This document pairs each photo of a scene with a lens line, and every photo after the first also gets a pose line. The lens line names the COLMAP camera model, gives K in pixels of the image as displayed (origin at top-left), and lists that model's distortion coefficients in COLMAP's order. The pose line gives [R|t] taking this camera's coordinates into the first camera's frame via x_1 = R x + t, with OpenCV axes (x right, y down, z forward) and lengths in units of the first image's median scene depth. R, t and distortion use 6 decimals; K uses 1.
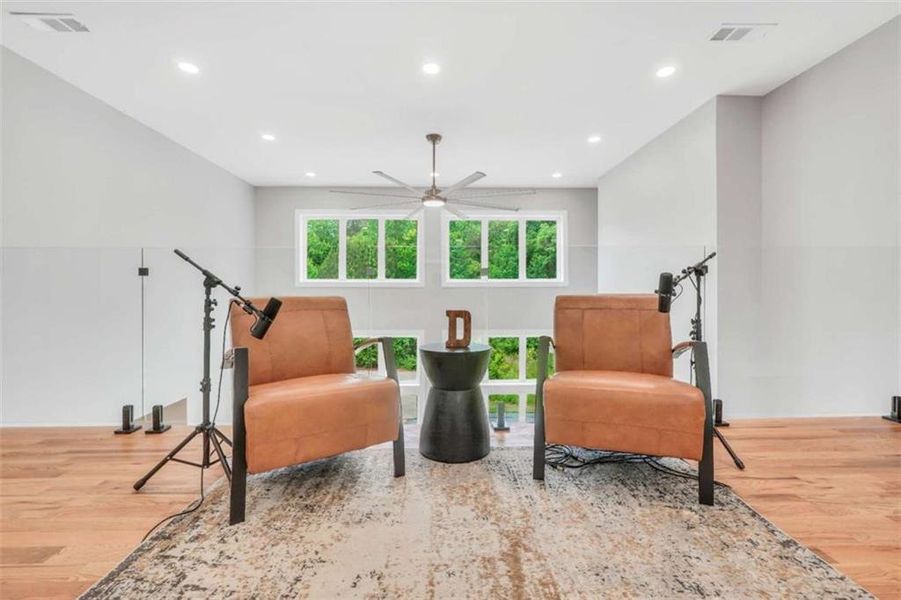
lens RADIAL K [[386.9, 0, 447.1], [0, 386.9, 288.5], [0, 0, 1]] dist [-0.001369, 0.000357]
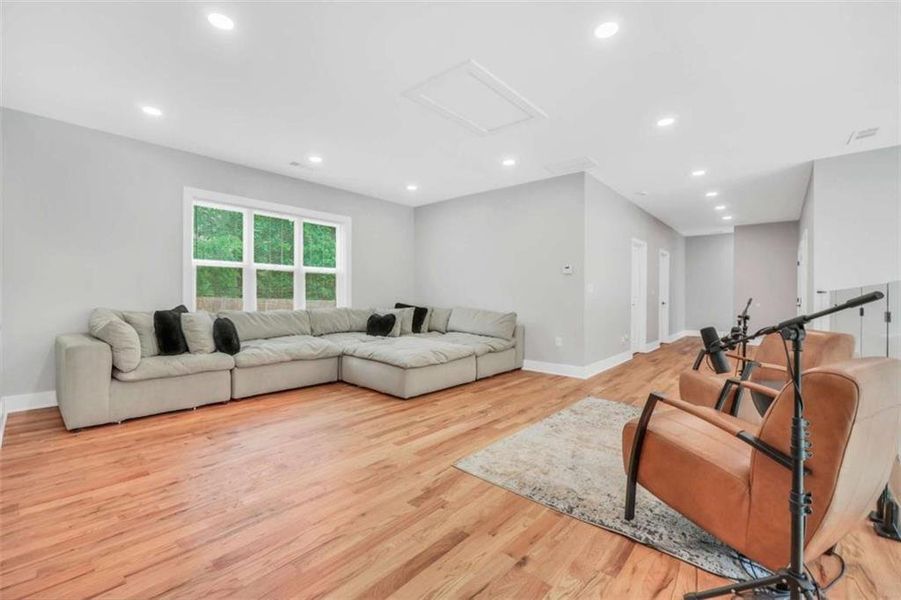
lens RADIAL K [[378.5, 0, 444.0], [0, 378.5, 298.9], [0, 0, 1]] dist [-0.000973, -0.000042]
pose [[-0.681898, 0.005092, -0.731430, 1.579691], [0.003144, 0.999987, 0.004030, -0.108141], [0.731441, 0.000449, -0.681905, 1.133372]]
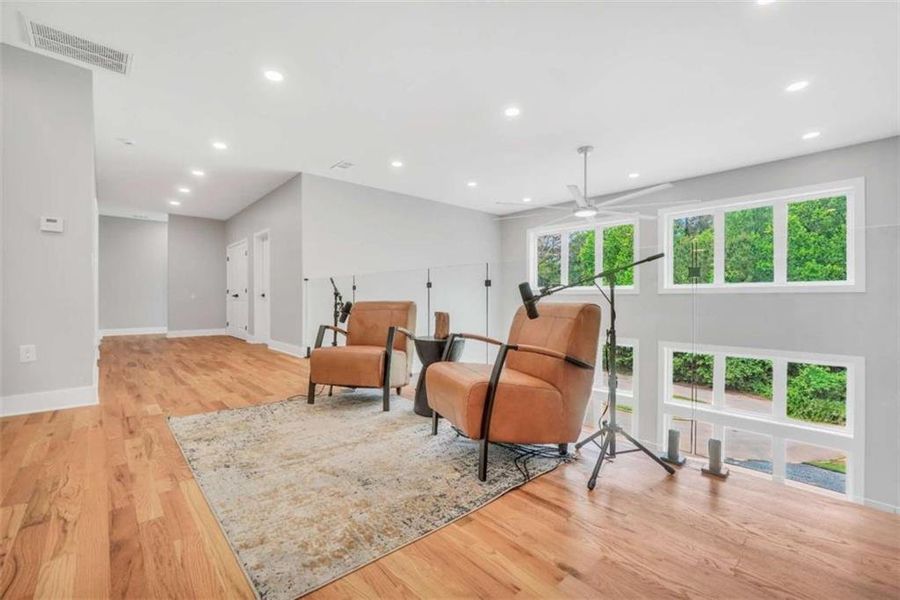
lens RADIAL K [[383.6, 0, 445.4], [0, 383.6, 297.9], [0, 0, 1]] dist [-0.003676, 0.000094]
pose [[0.649497, 0.002499, -0.760360, 1.227279], [0.003107, 0.999978, 0.005941, -0.004880], [0.760358, -0.006221, 0.649474, 0.128424]]
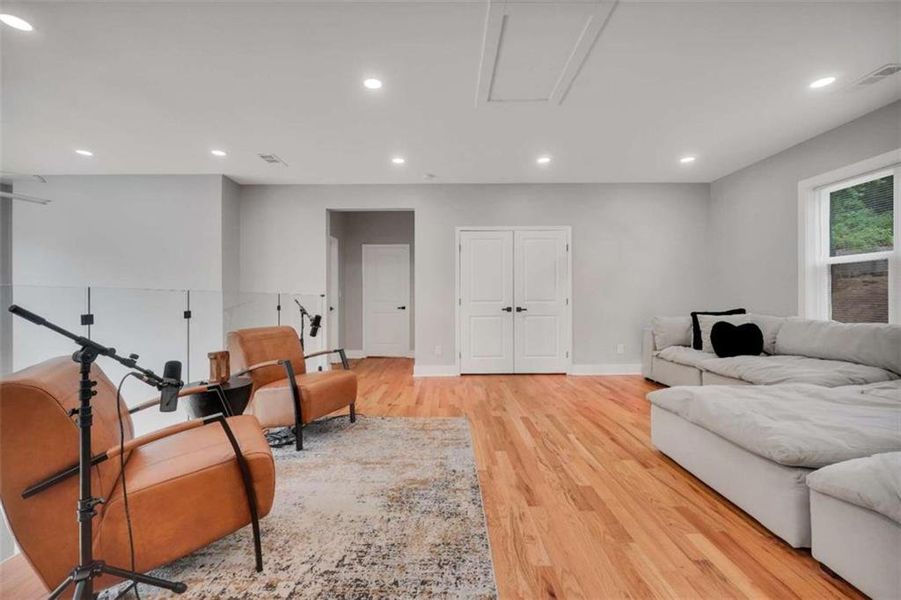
lens RADIAL K [[384.0, 0, 445.9], [0, 384.0, 297.9], [0, 0, 1]] dist [-0.003676, 0.000094]
pose [[0.017732, 0.008590, 0.999806, -1.231923], [-0.003900, 0.999956, -0.008523, -0.107344], [-0.999835, -0.003748, 0.017765, 0.356741]]
